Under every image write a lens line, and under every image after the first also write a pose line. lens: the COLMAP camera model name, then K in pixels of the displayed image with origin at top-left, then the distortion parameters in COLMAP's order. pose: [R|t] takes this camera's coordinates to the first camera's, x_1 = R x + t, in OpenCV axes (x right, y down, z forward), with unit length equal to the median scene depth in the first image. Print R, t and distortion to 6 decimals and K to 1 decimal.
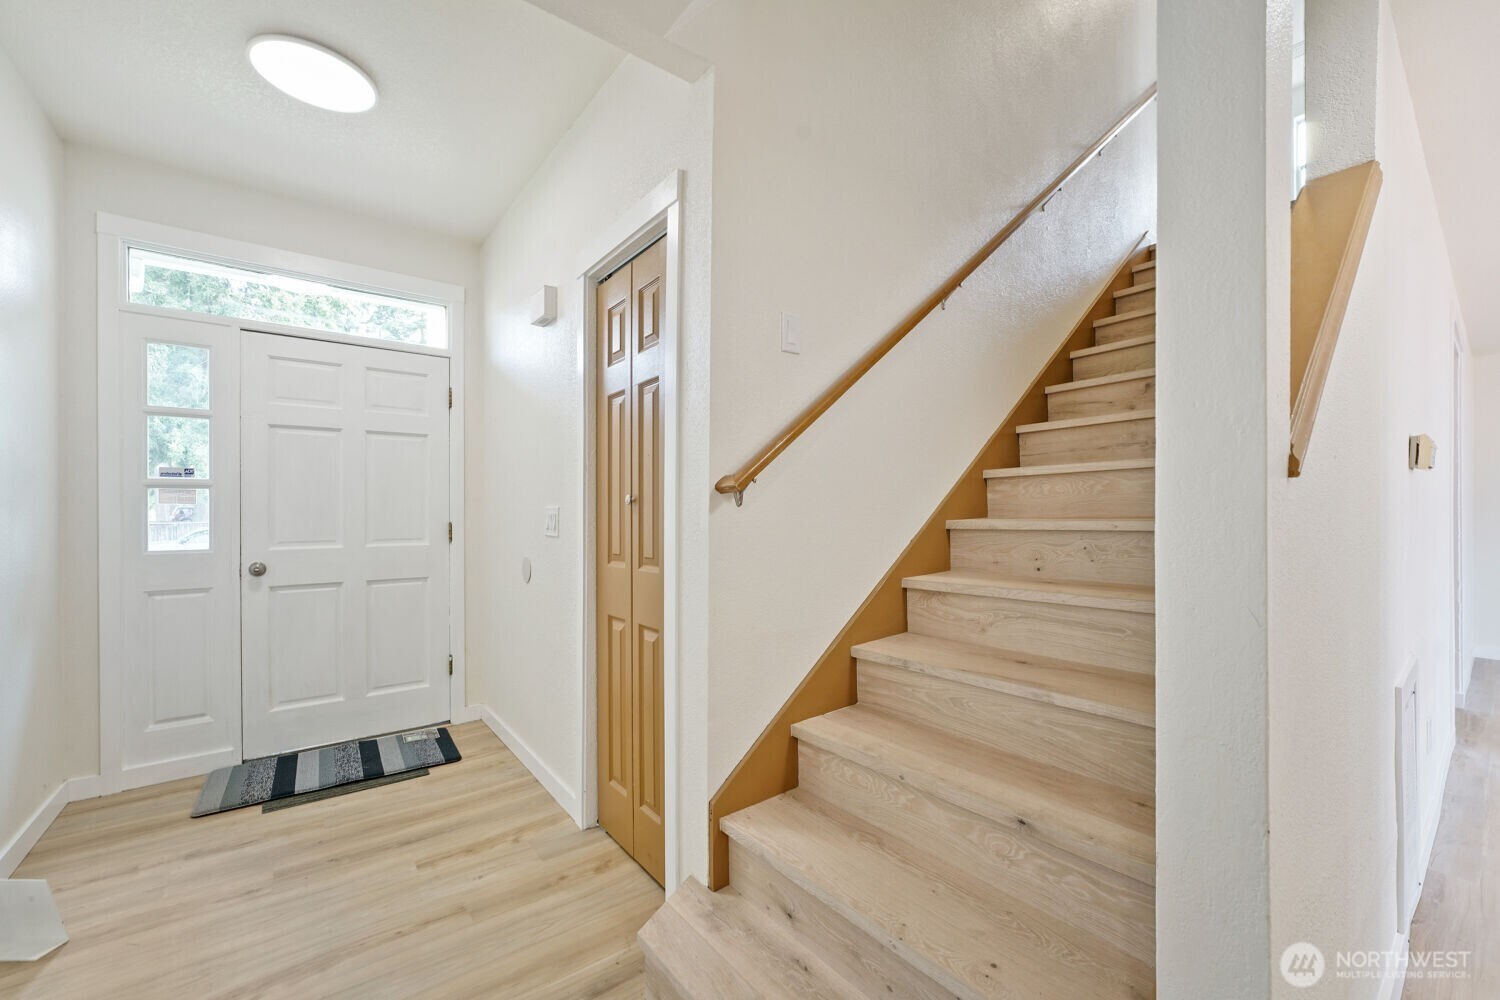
lens RADIAL K [[596.0, 0, 754.1], [0, 596.0, 510.0], [0, 0, 1]] dist [-0.016446, 0.003883]
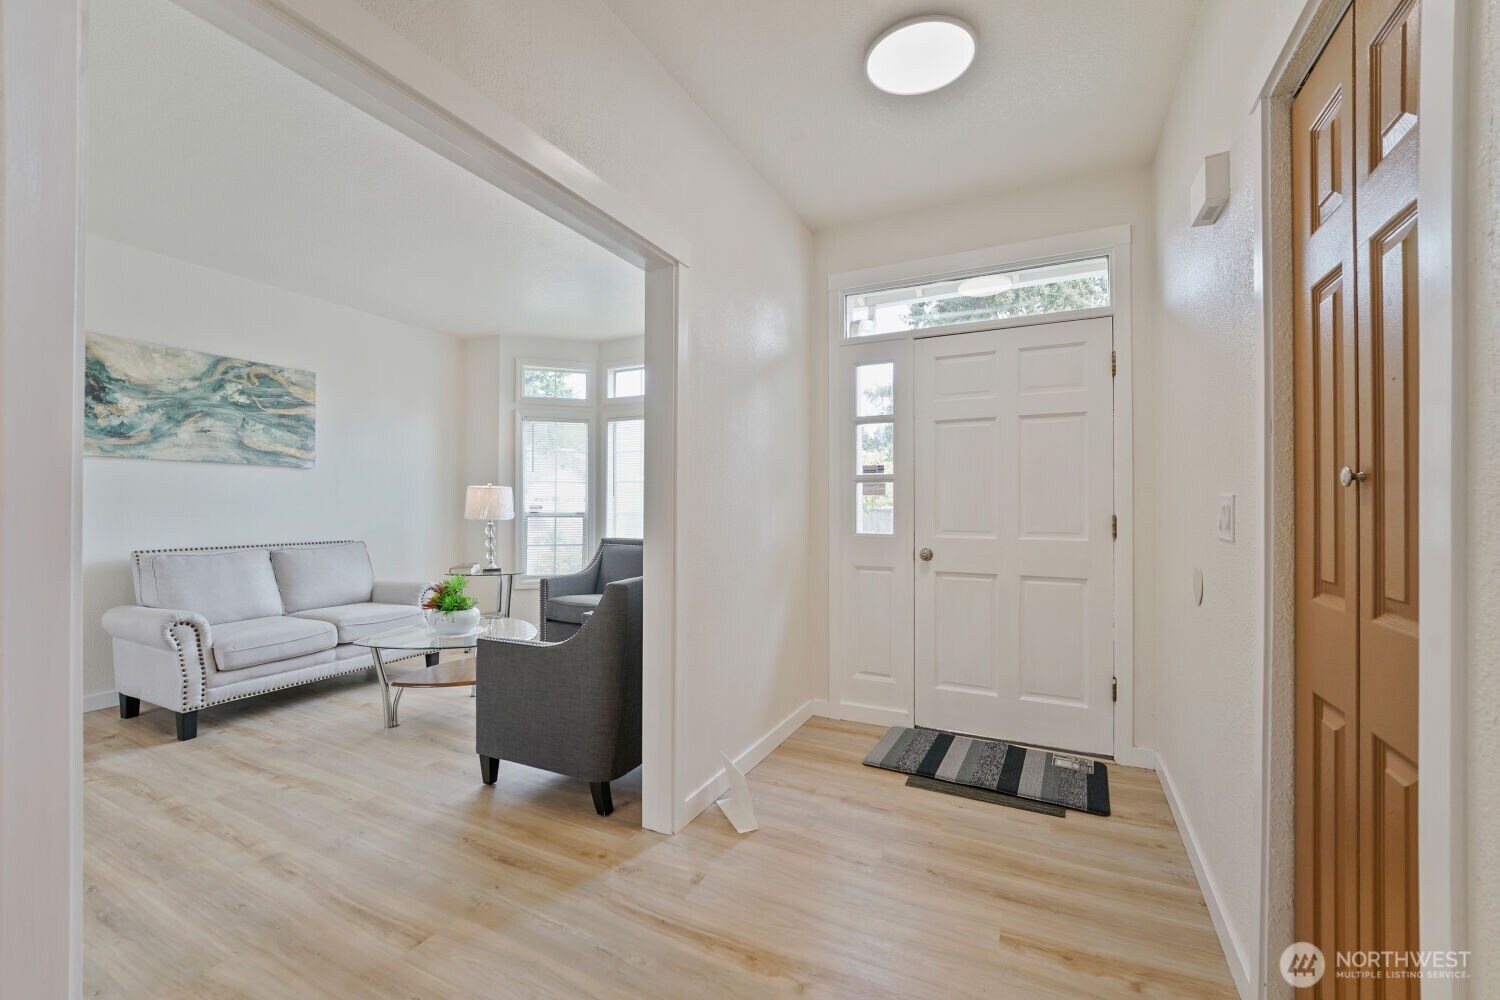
lens RADIAL K [[602.0, 0, 744.9], [0, 602.0, 498.7], [0, 0, 1]] dist [-0.008309, 0.000565]
pose [[0.438093, -0.003238, -0.898924, 0.012918], [-0.000446, 0.999993, -0.003820, 0.001982], [0.898930, 0.002075, 0.438088, 0.230388]]
